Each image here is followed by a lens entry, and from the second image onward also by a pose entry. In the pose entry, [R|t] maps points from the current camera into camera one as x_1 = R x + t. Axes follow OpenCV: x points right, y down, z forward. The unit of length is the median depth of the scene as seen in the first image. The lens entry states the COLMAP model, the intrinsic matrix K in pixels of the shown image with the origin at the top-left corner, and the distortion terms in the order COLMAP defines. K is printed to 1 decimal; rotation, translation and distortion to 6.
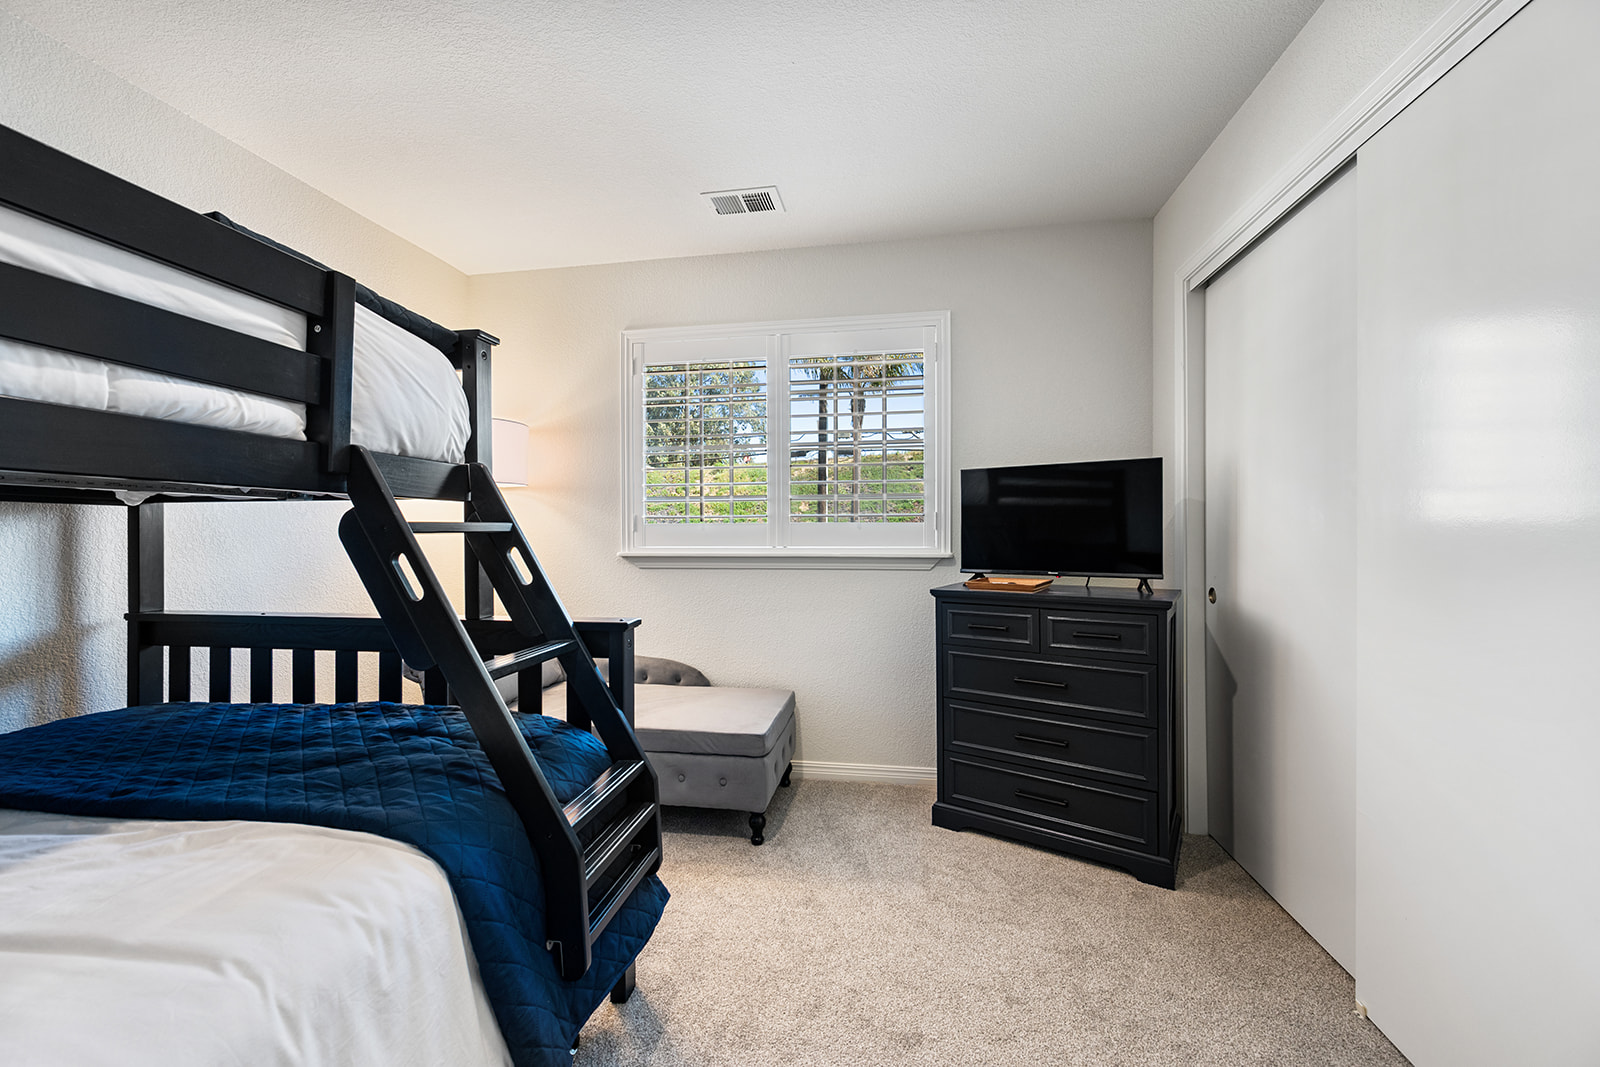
lens RADIAL K [[630.6, 0, 804.5], [0, 630.6, 534.1], [0, 0, 1]] dist [-0.003645, 0.000033]
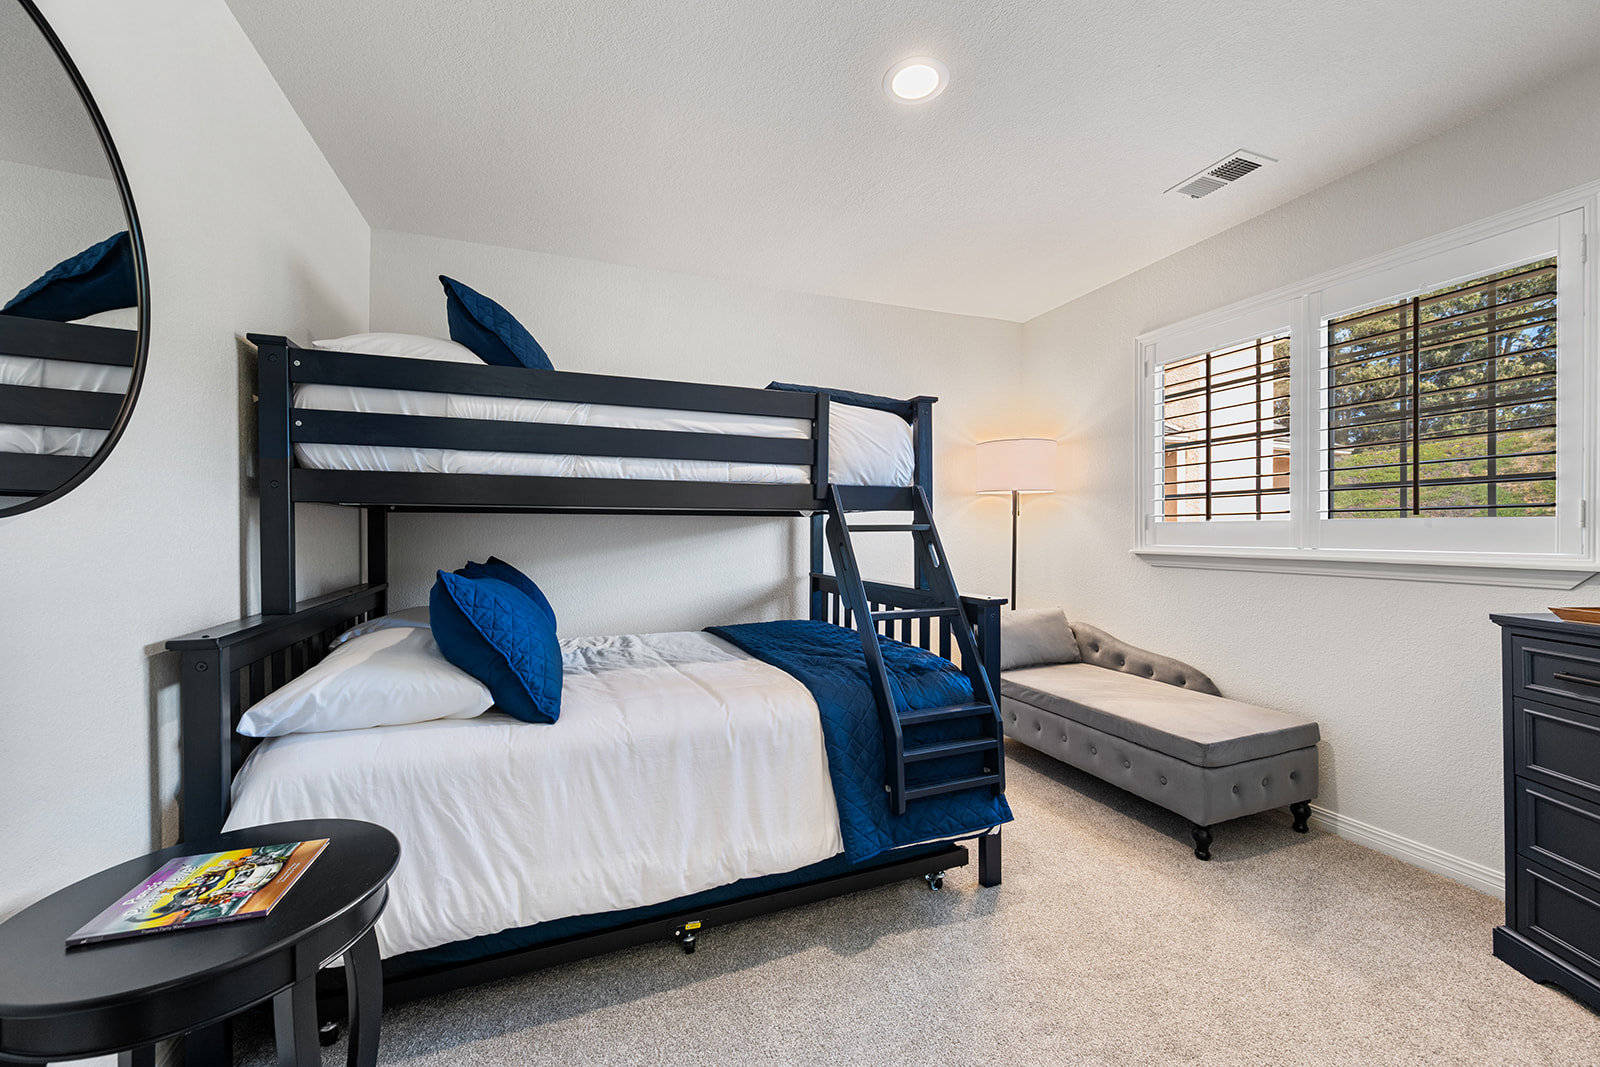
lens RADIAL K [[630.6, 0, 804.5], [0, 630.6, 534.1], [0, 0, 1]] dist [-0.003645, 0.000033]
pose [[0.507719, 0.006033, -0.861501, 0.493870], [-0.002088, 0.999981, 0.005772, -0.003095], [0.861520, -0.001132, 0.507722, 0.000393]]
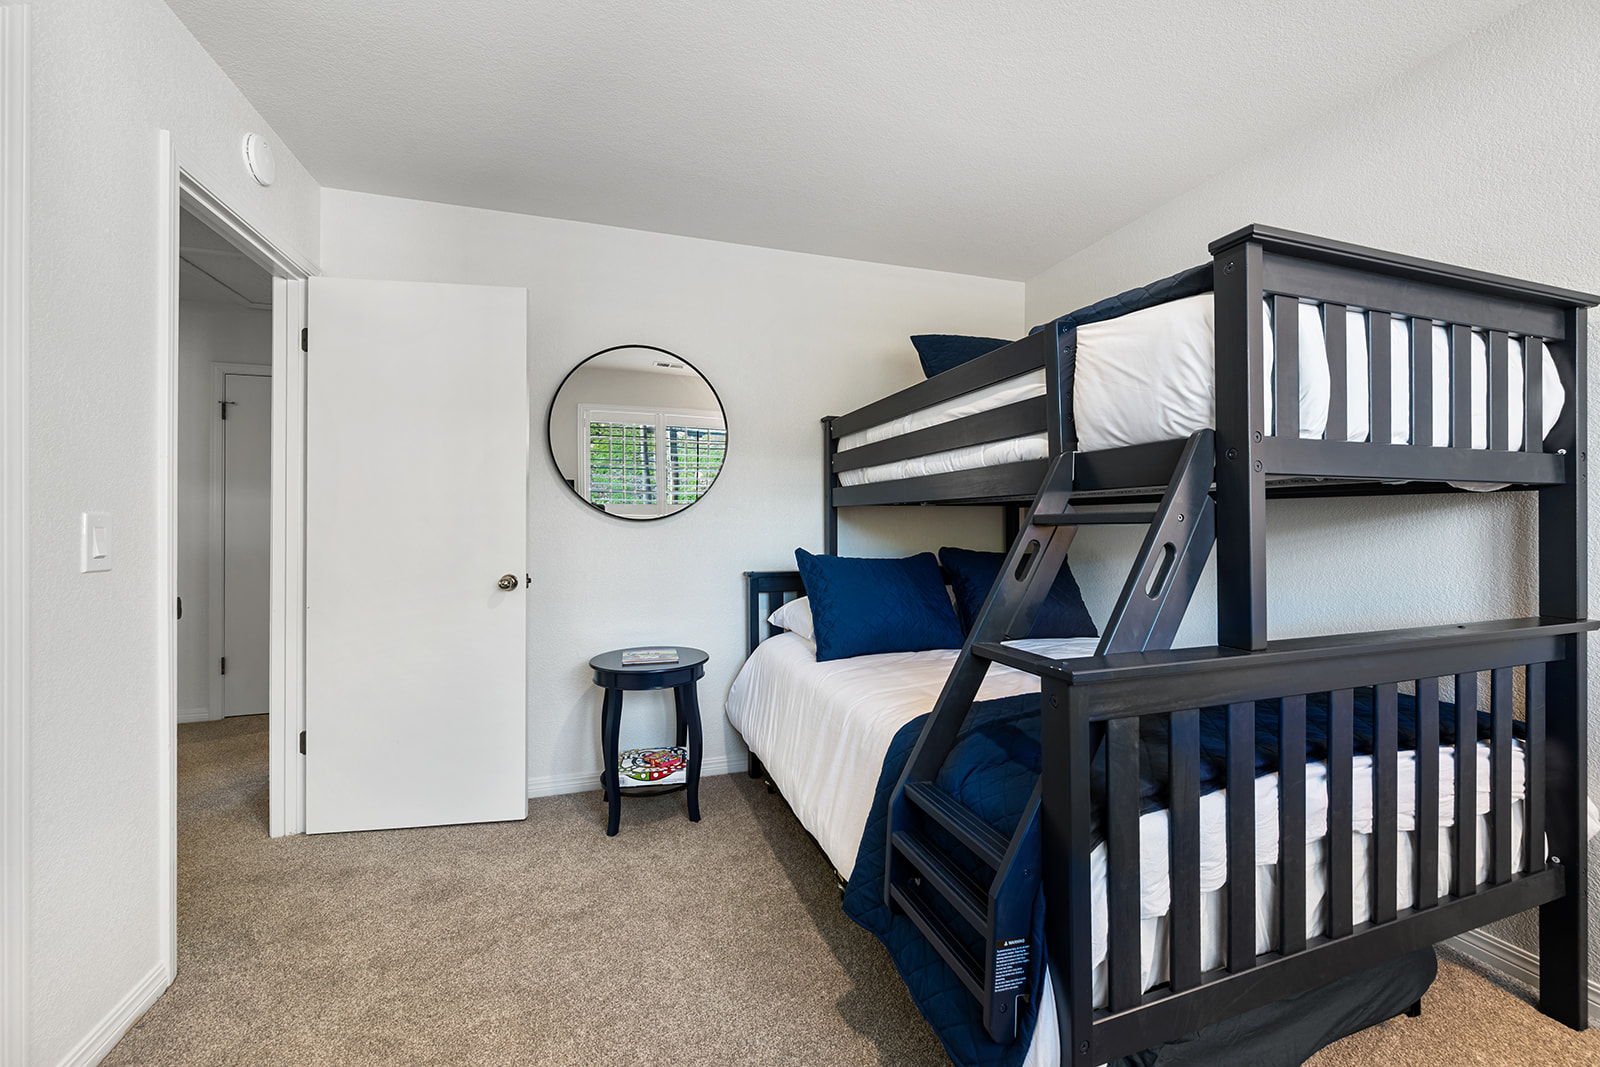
lens RADIAL K [[630.6, 0, 804.5], [0, 630.6, 534.1], [0, 0, 1]] dist [-0.003645, 0.000033]
pose [[-0.882875, 0.006151, -0.469568, 0.176713], [-0.001626, 0.999868, 0.016153, -0.002611], [0.469606, 0.015025, -0.882749, 1.093878]]
